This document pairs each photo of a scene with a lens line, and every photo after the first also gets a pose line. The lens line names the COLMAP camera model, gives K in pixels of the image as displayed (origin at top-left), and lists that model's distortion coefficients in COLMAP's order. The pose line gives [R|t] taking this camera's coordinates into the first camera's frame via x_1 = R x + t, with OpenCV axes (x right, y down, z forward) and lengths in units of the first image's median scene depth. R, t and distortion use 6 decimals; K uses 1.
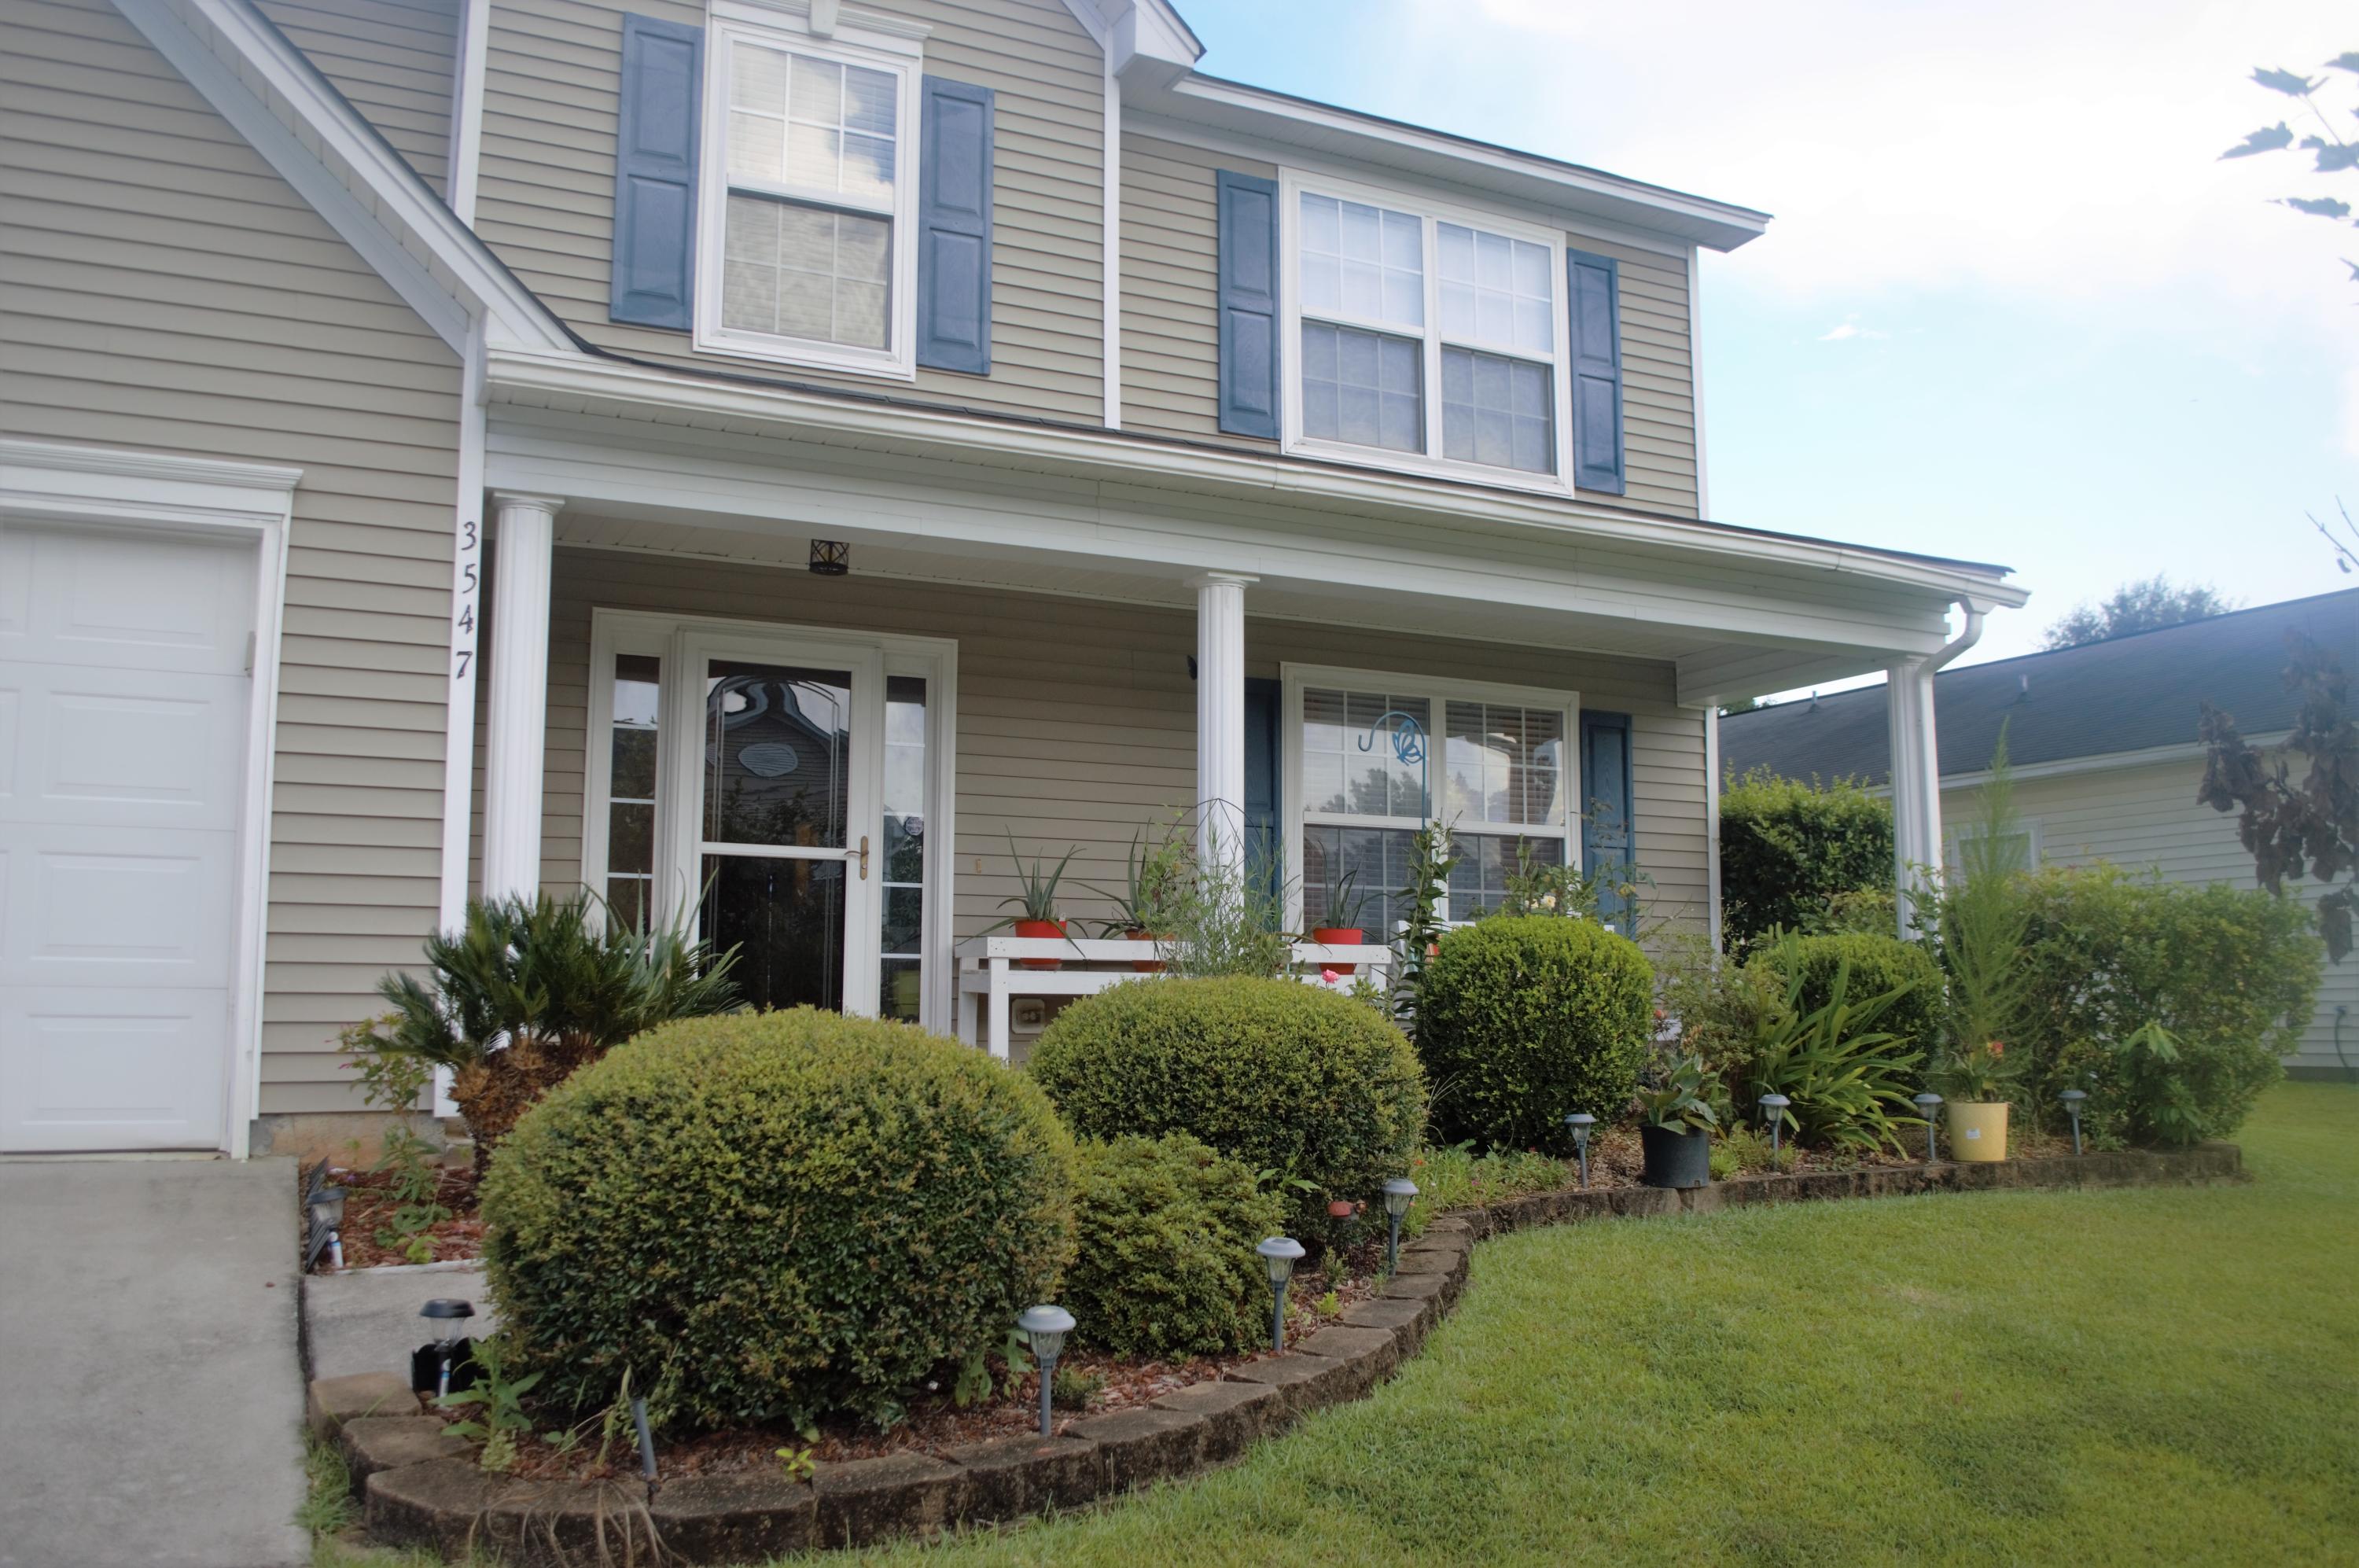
lens RADIAL K [[1786.7, 0, 1170.9], [0, 1786.7, 792.6], [0, 0, 1]] dist [-0.093518, 0.018513]
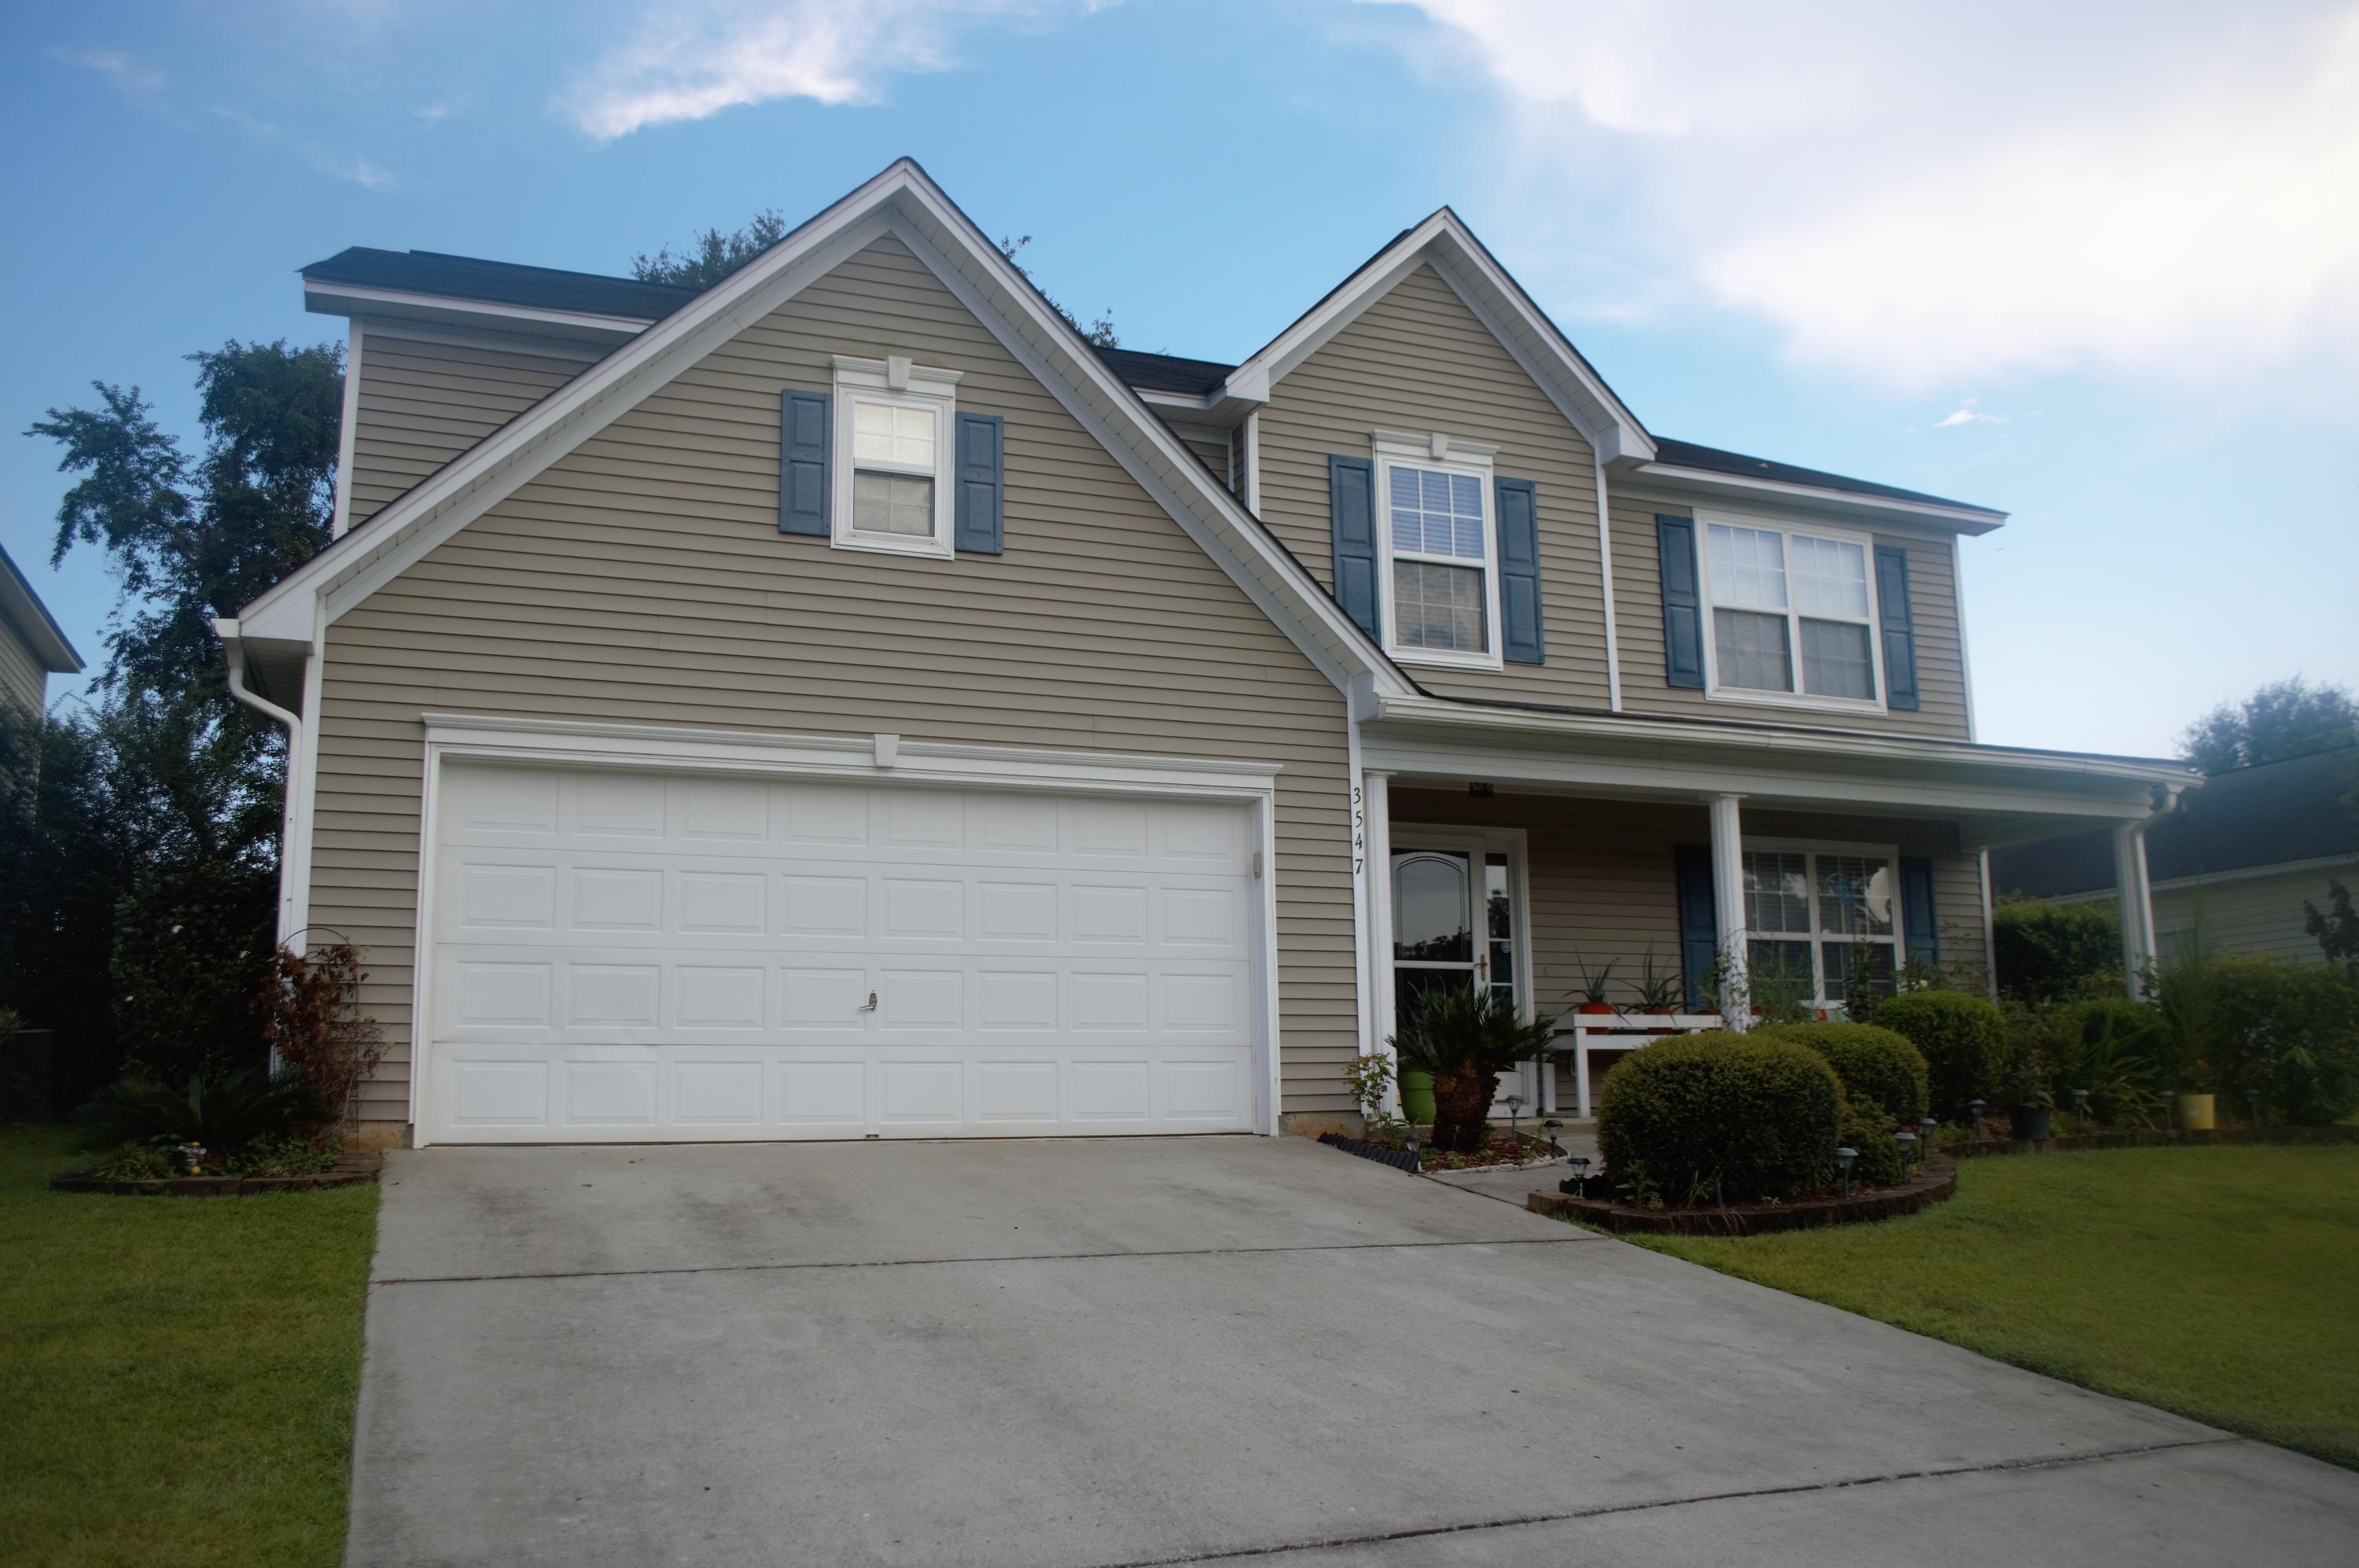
lens RADIAL K [[1786.7, 0, 1170.9], [0, 1786.7, 792.6], [0, 0, 1]] dist [-0.093518, 0.018513]
pose [[0.997541, -0.026486, -0.064887, -0.344088], [0.022532, 0.997888, -0.060926, -0.029717], [0.066364, 0.059314, 0.996031, -0.626758]]
